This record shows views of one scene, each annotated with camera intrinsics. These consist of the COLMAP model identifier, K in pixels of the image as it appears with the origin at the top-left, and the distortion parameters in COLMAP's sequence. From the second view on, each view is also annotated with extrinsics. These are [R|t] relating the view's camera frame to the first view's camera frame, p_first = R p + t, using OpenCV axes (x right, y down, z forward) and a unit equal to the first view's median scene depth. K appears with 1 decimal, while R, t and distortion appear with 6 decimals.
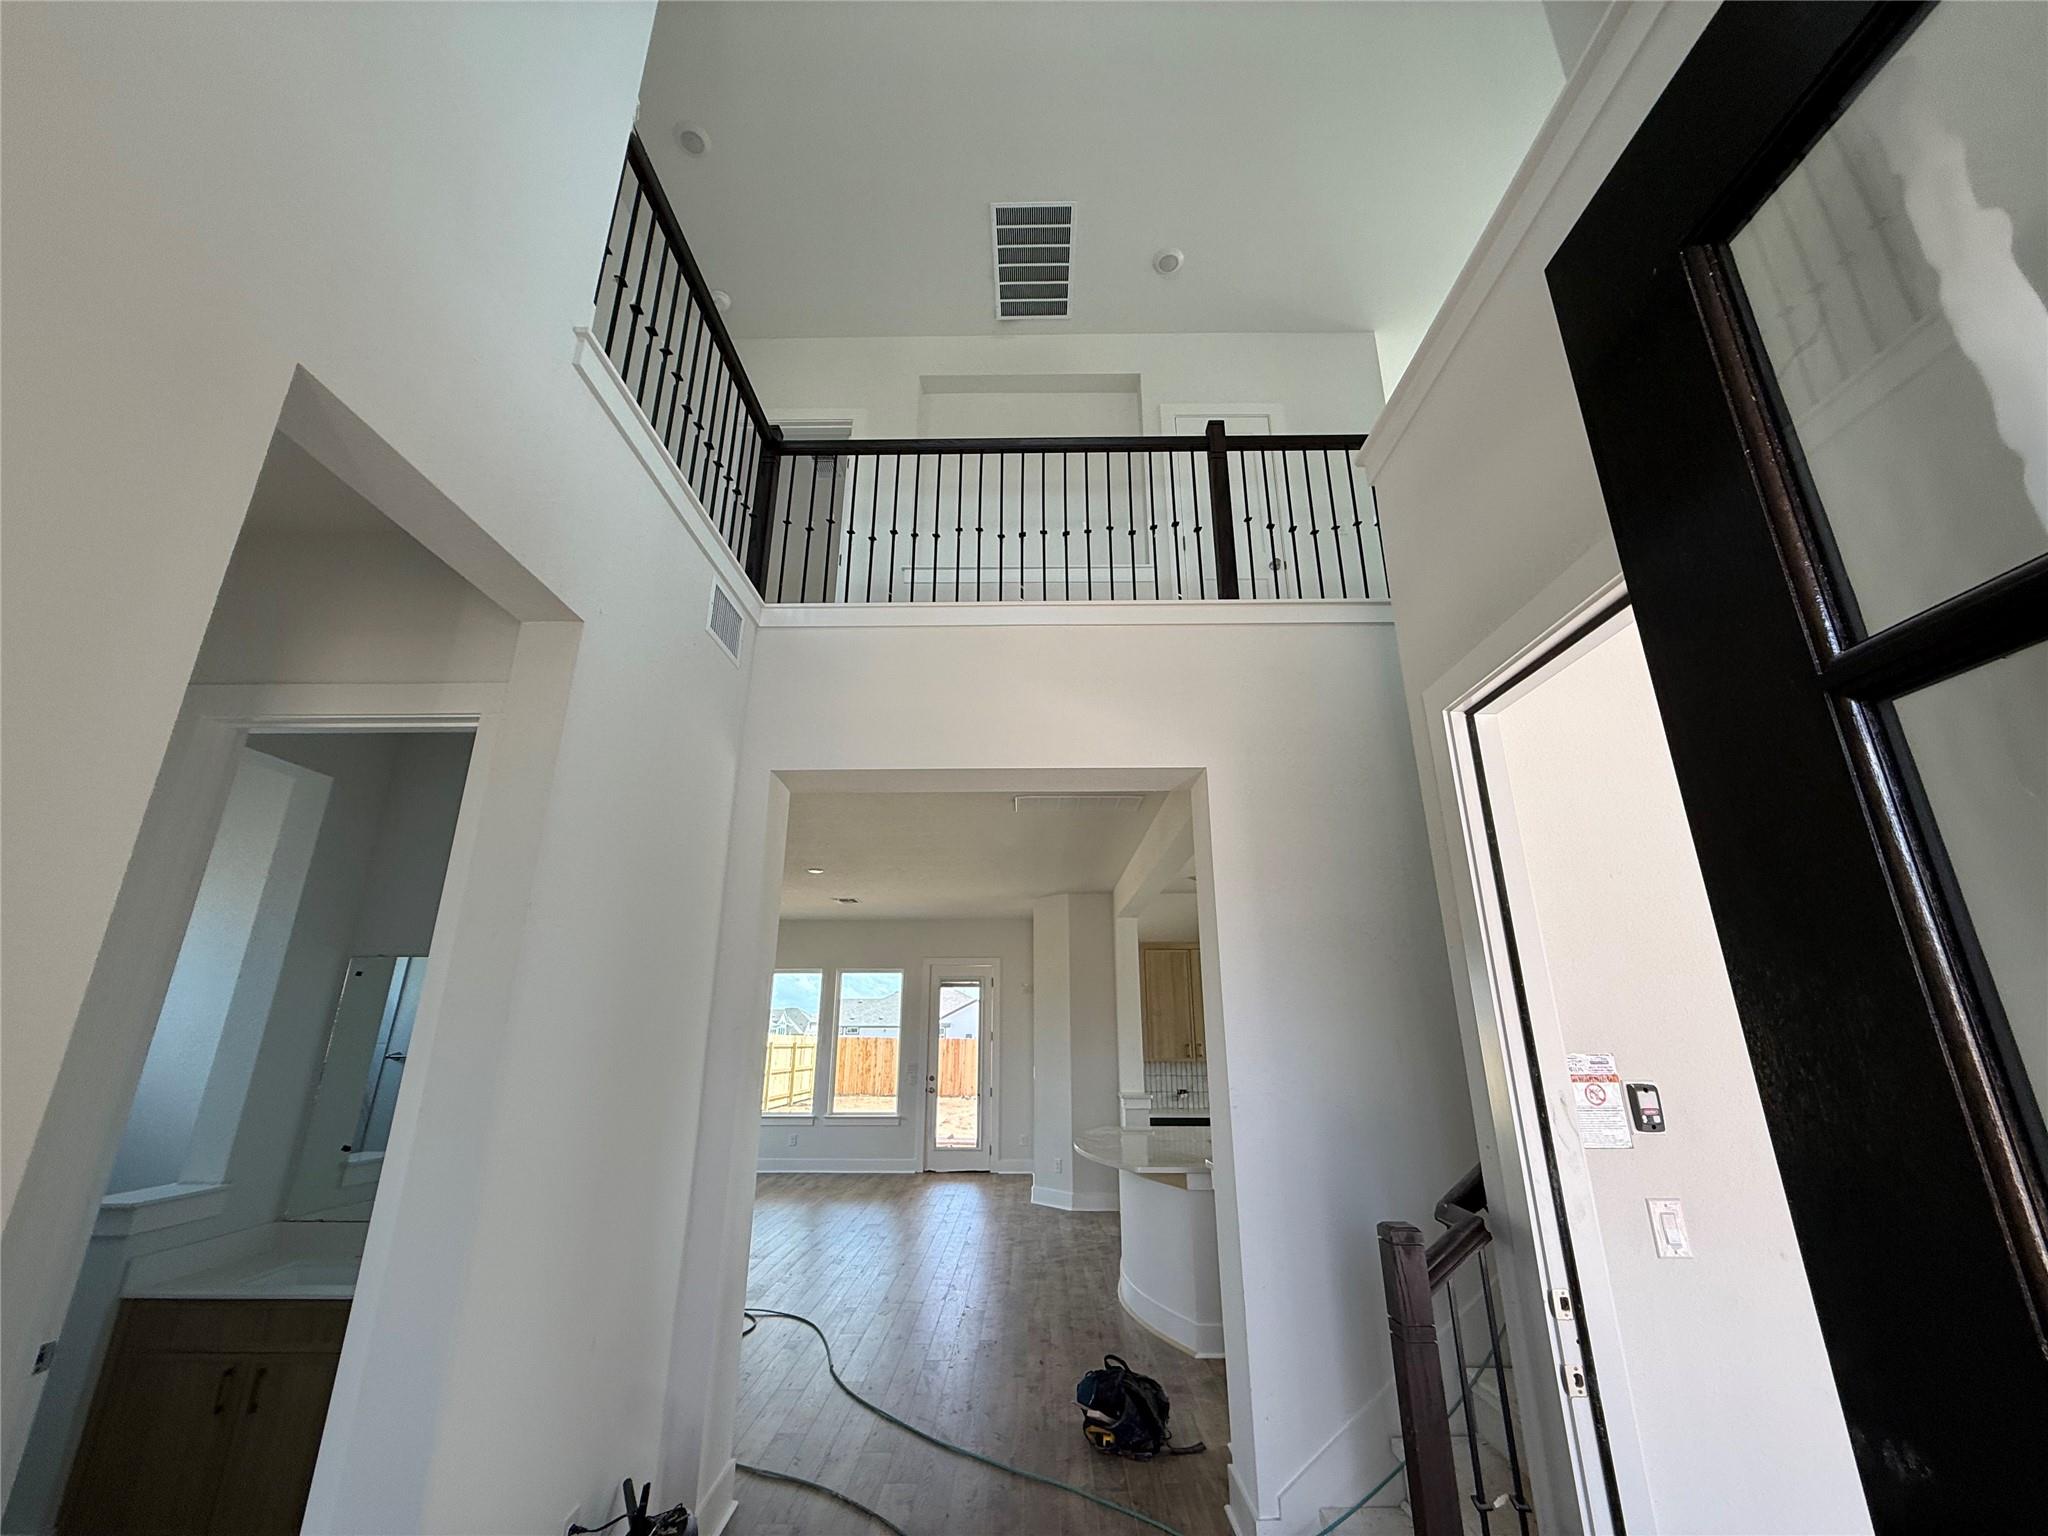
lens RADIAL K [[814.1, 0, 1024.0], [0, 814.1, 768.0], [0, 0, 1]] dist [-0.002325, -0.000403]
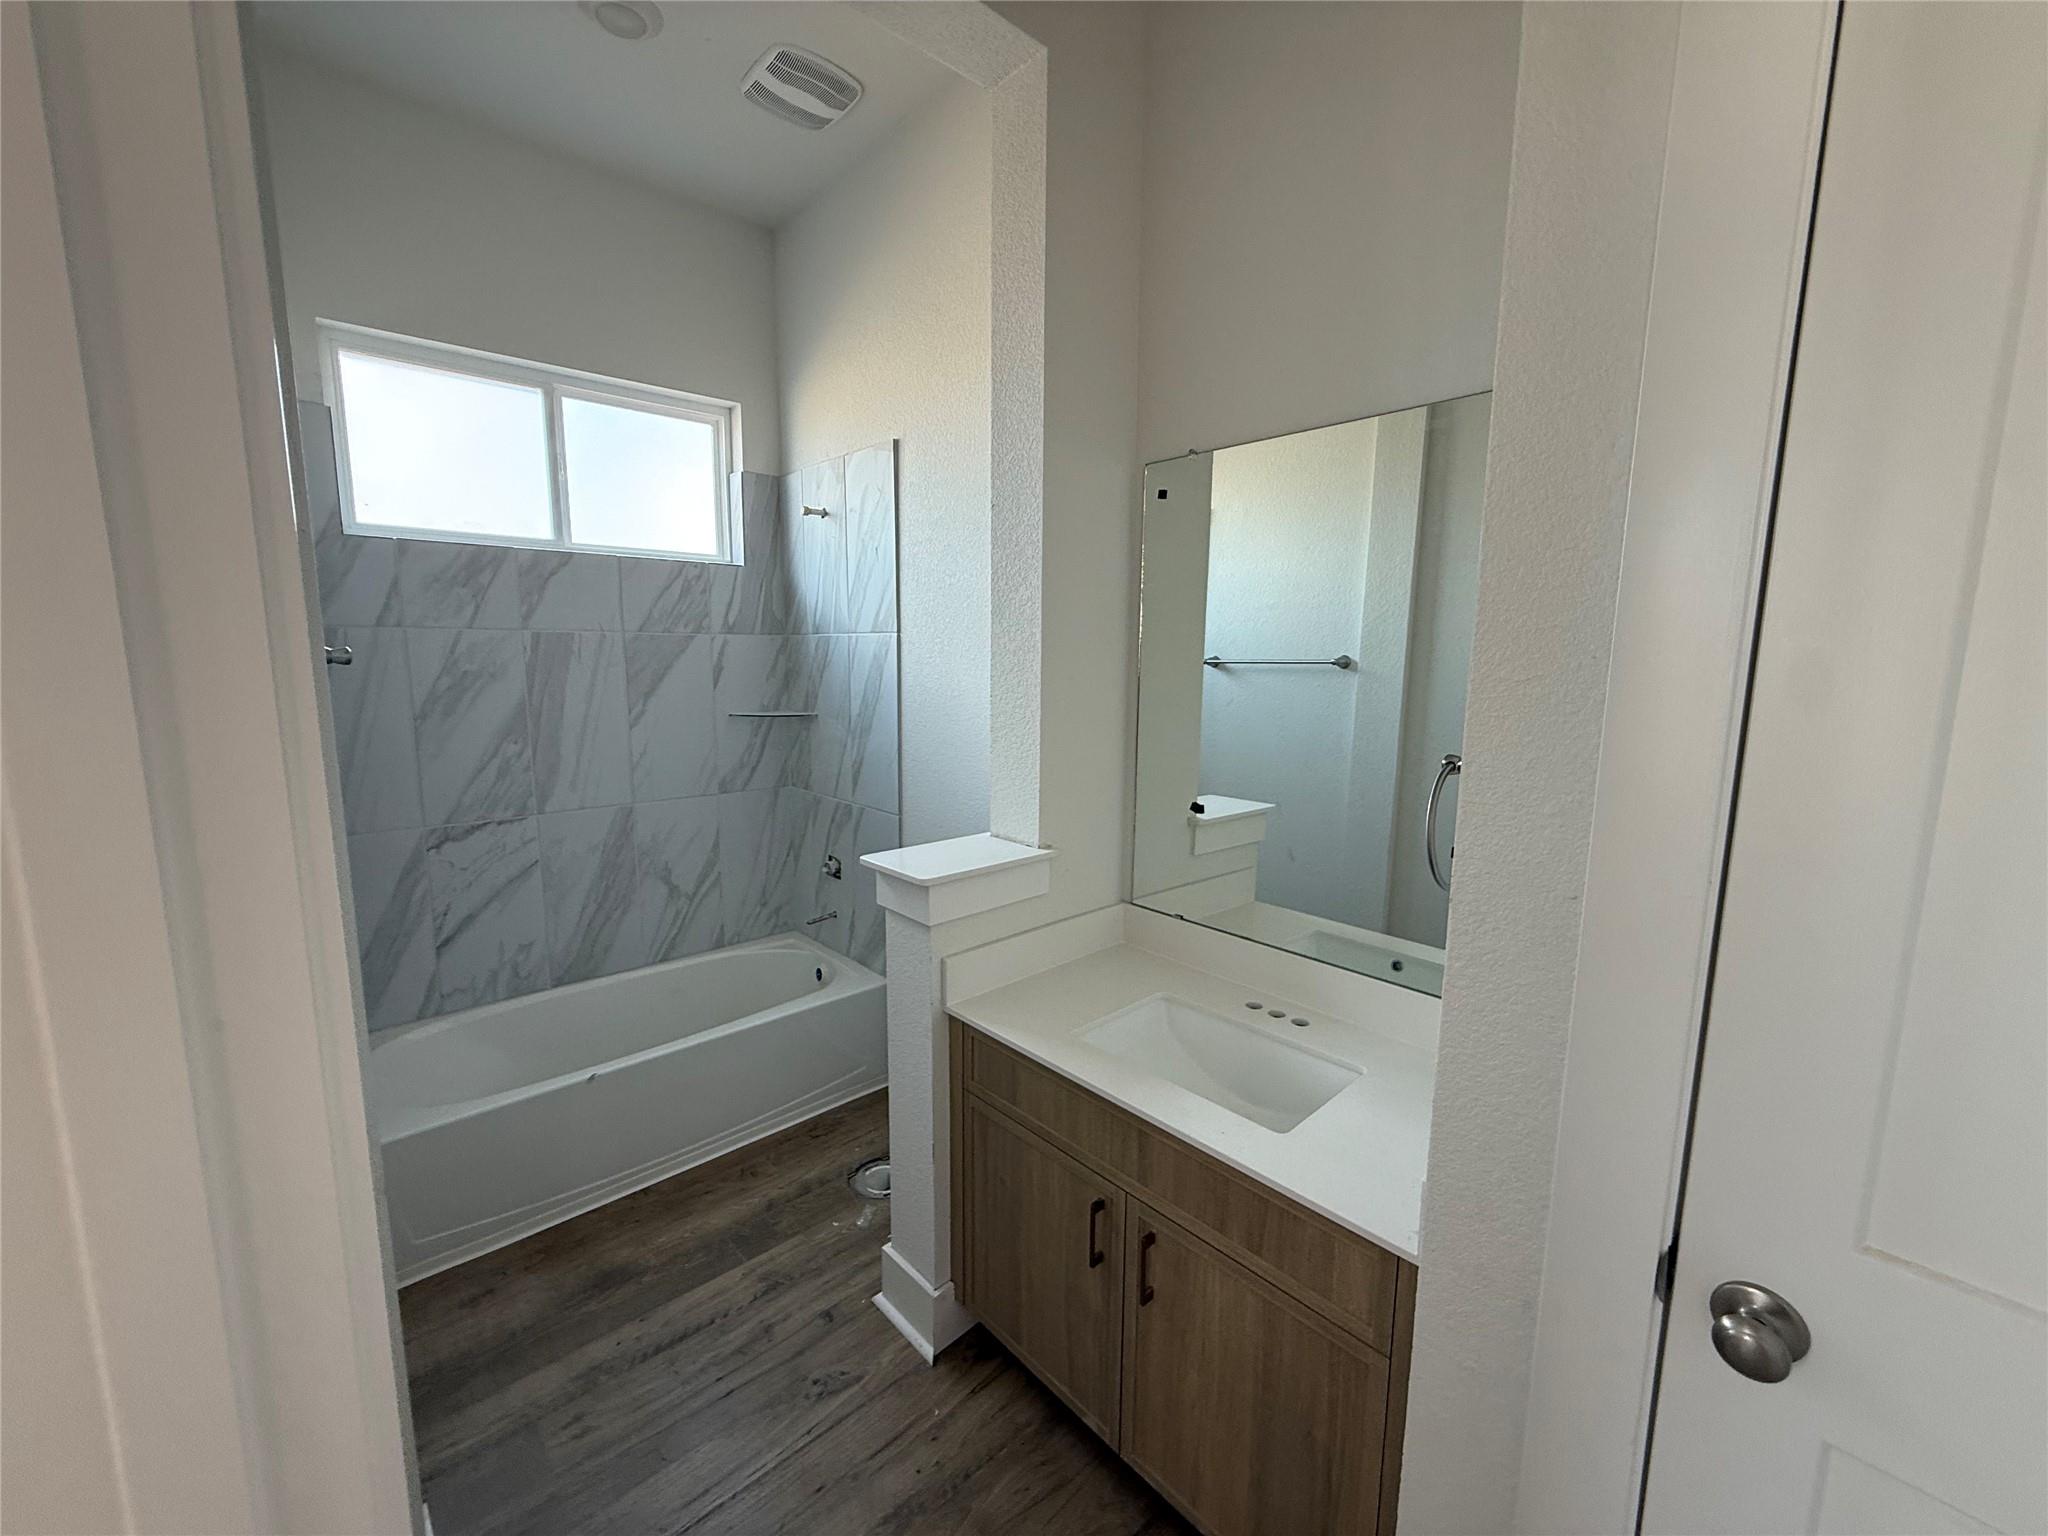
lens RADIAL K [[814.1, 0, 1024.0], [0, 814.1, 768.0], [0, 0, 1]] dist [-0.002325, -0.000403]
pose [[0.686029, 0.110418, -0.719146, -0.647856], [0.214685, 0.913688, 0.345086, 0.279434], [0.695179, -0.391129, 0.603112, 0.739766]]
